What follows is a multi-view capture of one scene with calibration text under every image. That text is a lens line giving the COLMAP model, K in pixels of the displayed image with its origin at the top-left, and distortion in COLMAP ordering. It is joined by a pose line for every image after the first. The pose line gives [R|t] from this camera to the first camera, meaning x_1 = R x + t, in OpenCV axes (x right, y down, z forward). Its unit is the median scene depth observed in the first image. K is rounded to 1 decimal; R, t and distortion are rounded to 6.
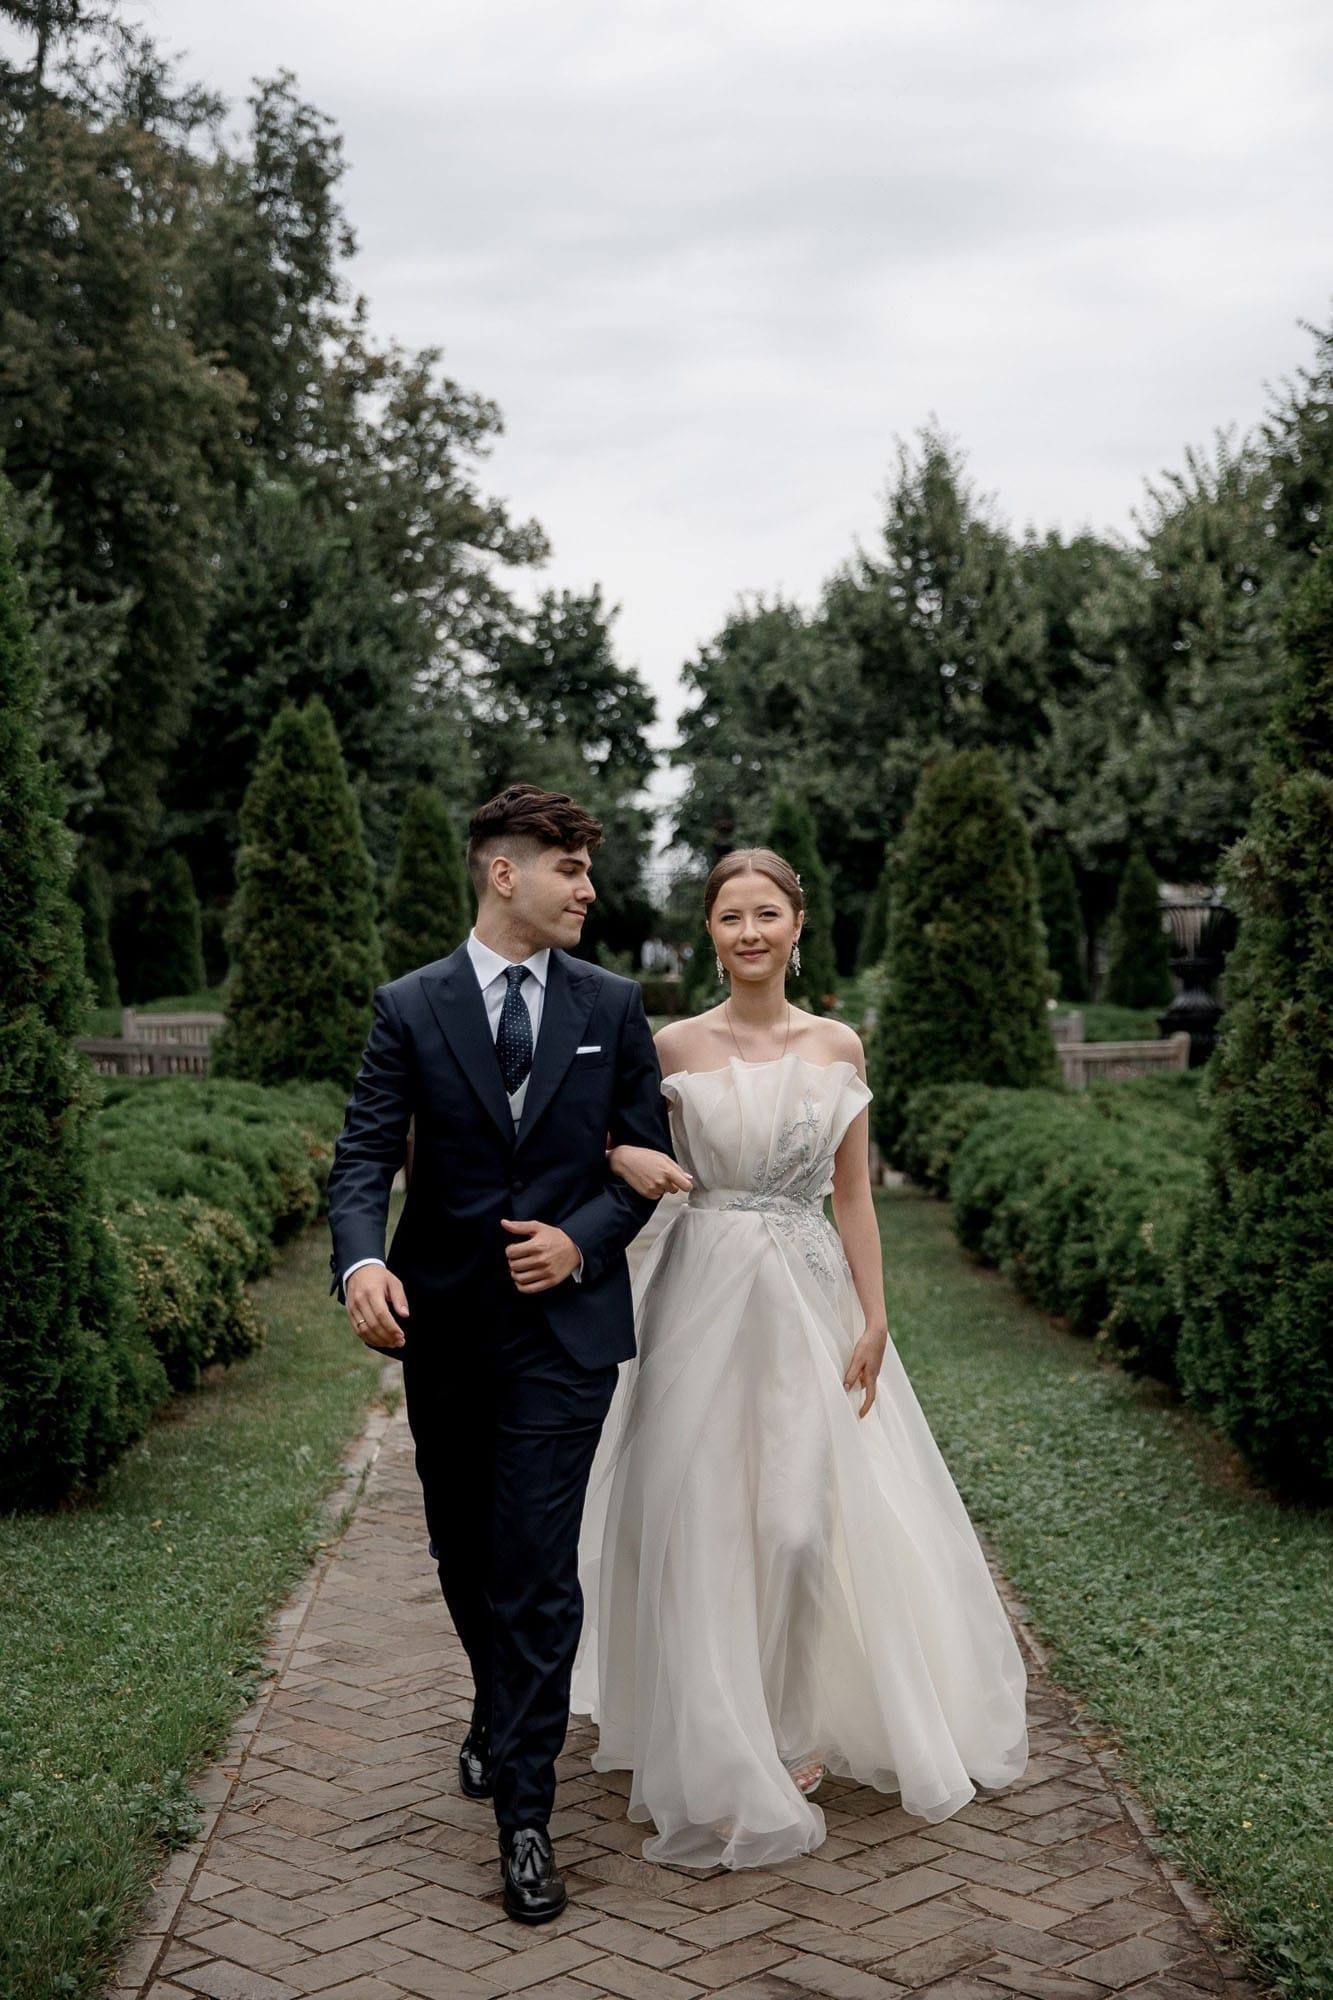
lens RADIAL K [[2413.1, 0, 655.0], [0, 2413.1, 1051.0], [0, 0, 1]] dist [0.006865, 0.027884]
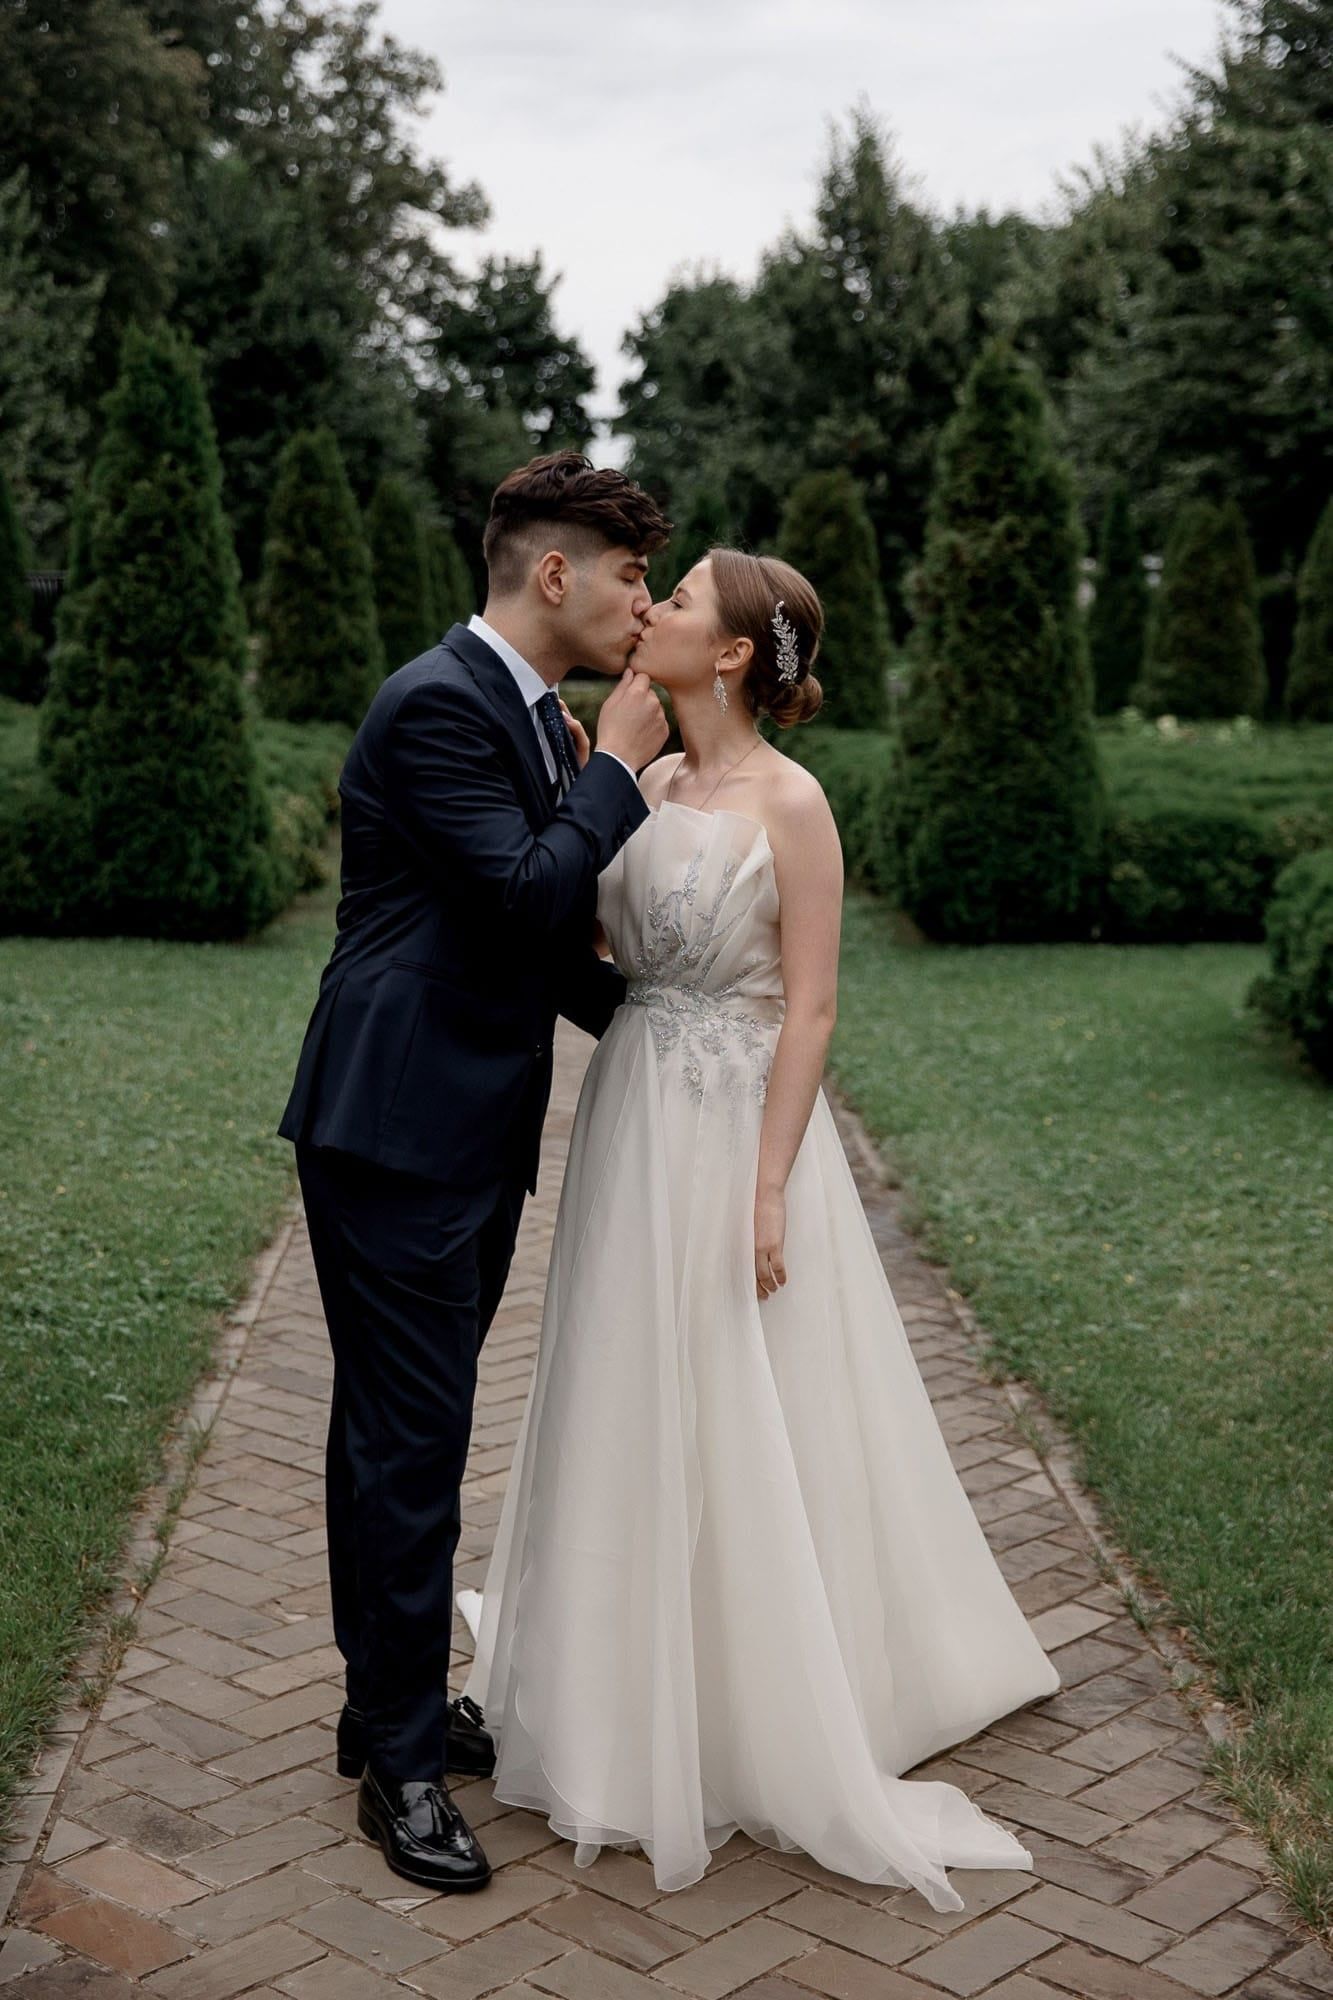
lens RADIAL K [[2536.4, 0, 666.5], [0, 2536.4, 1000.0], [0, 0, 1]] dist [0.017883, -0.024743]
pose [[0.999620, 0.002816, 0.027429, 0.001965], [-0.005768, 0.994117, 0.108154, 0.003496], [-0.026963, -0.108271, 0.993756, -0.119548]]
